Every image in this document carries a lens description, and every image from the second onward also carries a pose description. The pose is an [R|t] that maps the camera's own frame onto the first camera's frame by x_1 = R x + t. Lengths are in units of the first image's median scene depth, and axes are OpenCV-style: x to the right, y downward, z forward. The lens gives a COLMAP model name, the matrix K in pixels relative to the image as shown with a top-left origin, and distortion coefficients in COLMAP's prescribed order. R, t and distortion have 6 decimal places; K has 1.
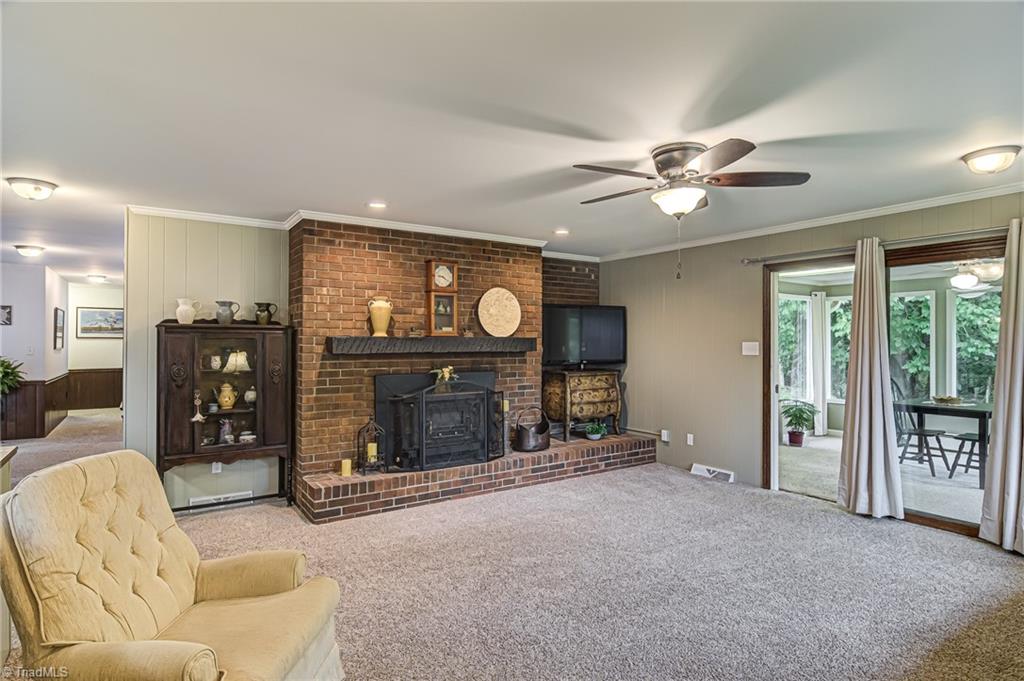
lens RADIAL K [[555.1, 0, 521.3], [0, 555.1, 337.4], [0, 0, 1]] dist [0.003727, -0.006190]
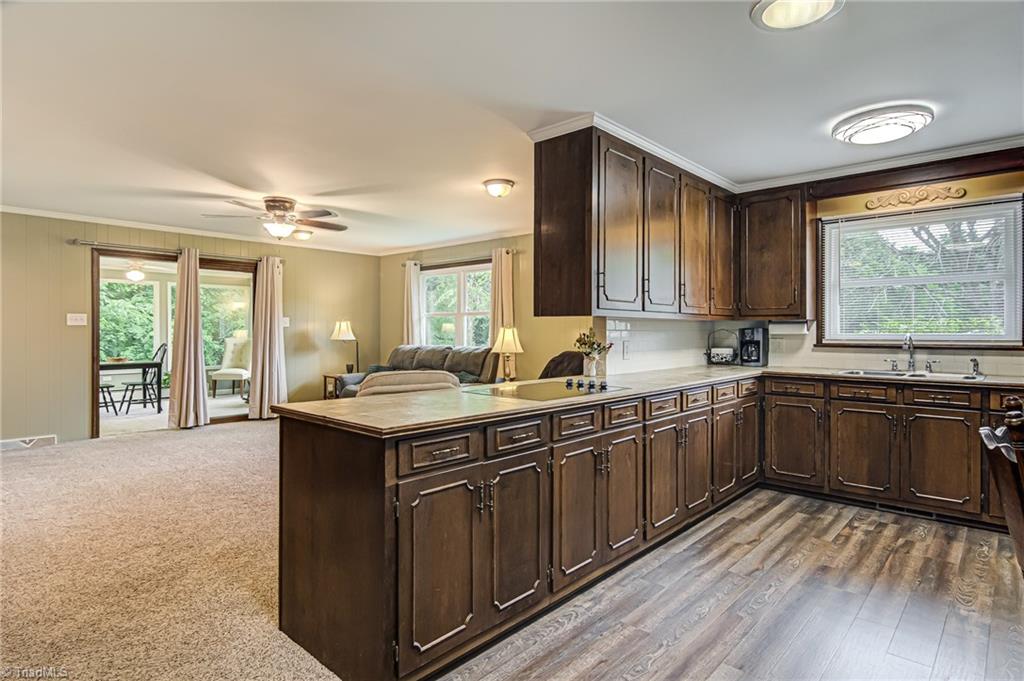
lens RADIAL K [[555.1, 0, 518.3], [0, 555.1, 334.9], [0, 0, 1]] dist [0.003727, -0.006190]
pose [[-0.234823, -0.007106, 0.972012, -0.915064], [-0.010634, 0.999932, 0.004741, 0.037100], [-0.971980, -0.009223, -0.234883, 0.401832]]
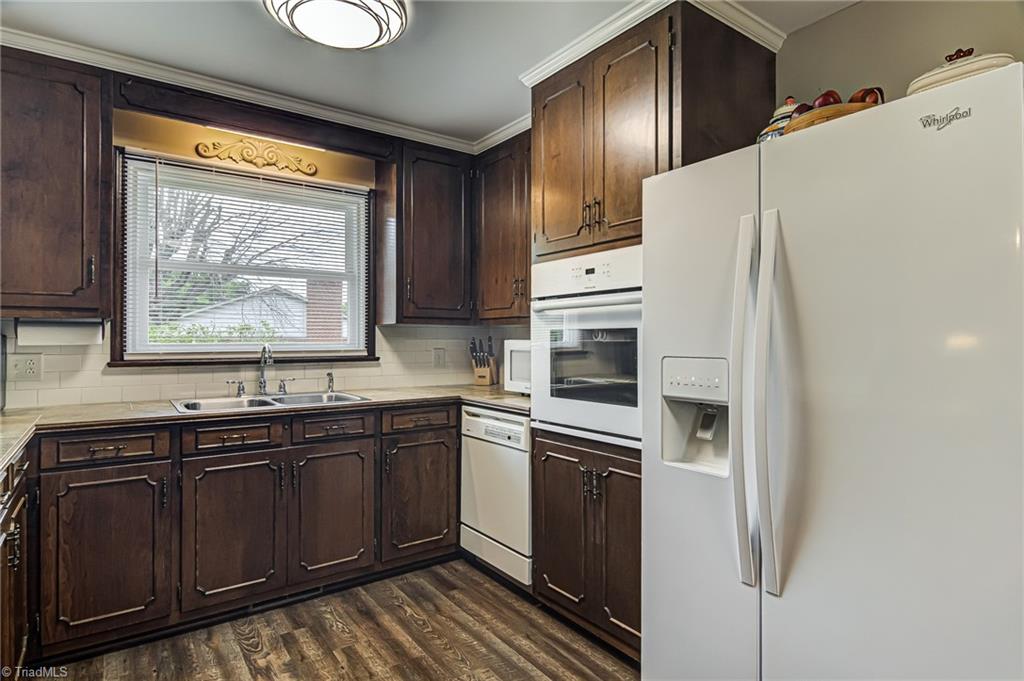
lens RADIAL K [[555.1, 0, 527.8], [0, 555.1, 333.1], [0, 0, 1]] dist [0.003727, -0.006190]
pose [[-0.999337, -0.002274, -0.036339, -0.516180], [-0.001561, 0.999806, -0.019653, 0.033985], [0.036376, -0.019583, -0.999146, 0.251085]]
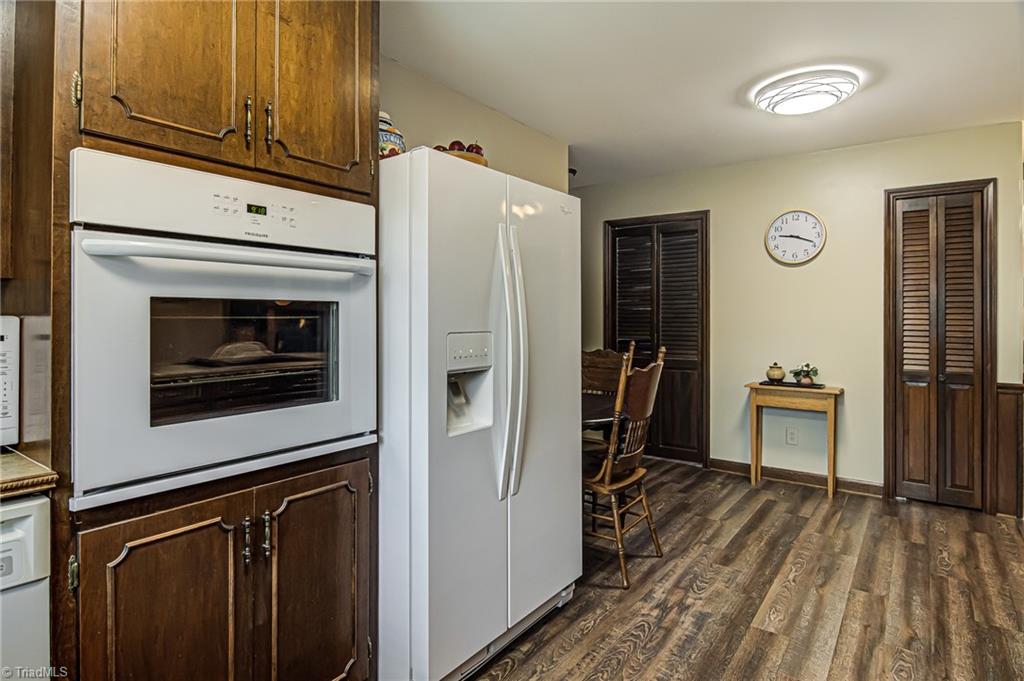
lens RADIAL K [[555.1, 0, 516.5], [0, 555.1, 313.4], [0, 0, 1]] dist [0.003727, -0.006190]
pose [[0.323338, -0.009988, -0.946231, -0.276689], [0.007192, 0.999941, -0.008097, 0.032616], [0.946256, -0.004187, 0.323391, -0.141914]]
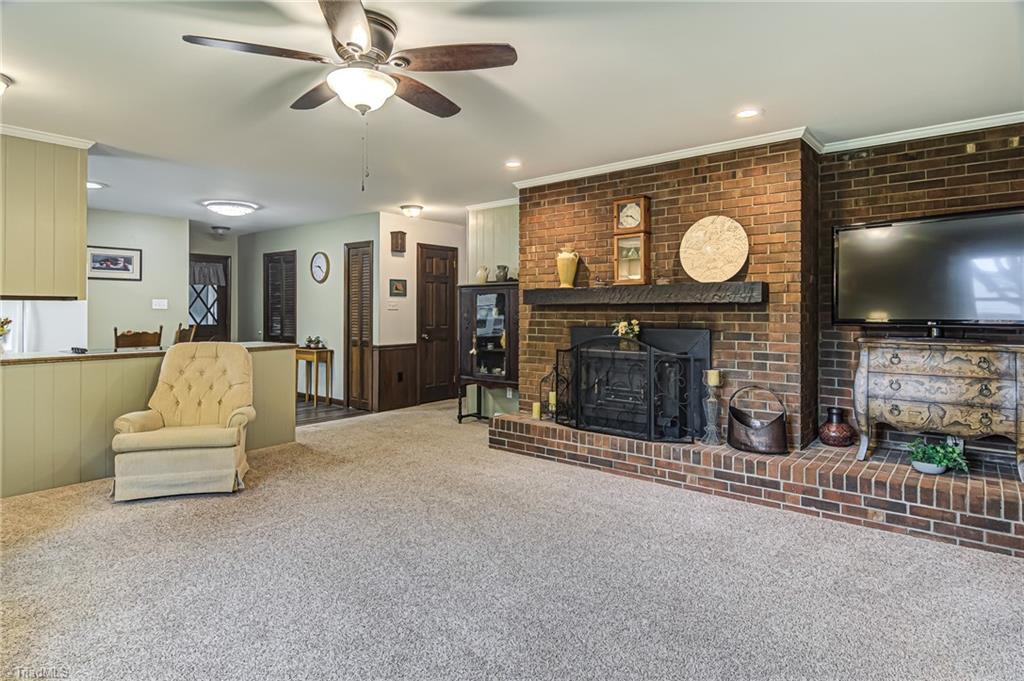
lens RADIAL K [[555.1, 0, 505.2], [0, 555.1, 307.4], [0, 0, 1]] dist [0.003727, -0.006190]
pose [[0.267614, -0.008663, -0.963487, 0.641821], [0.006361, 0.999954, -0.007224, 0.037610], [0.963505, -0.004196, 0.267657, 0.586355]]
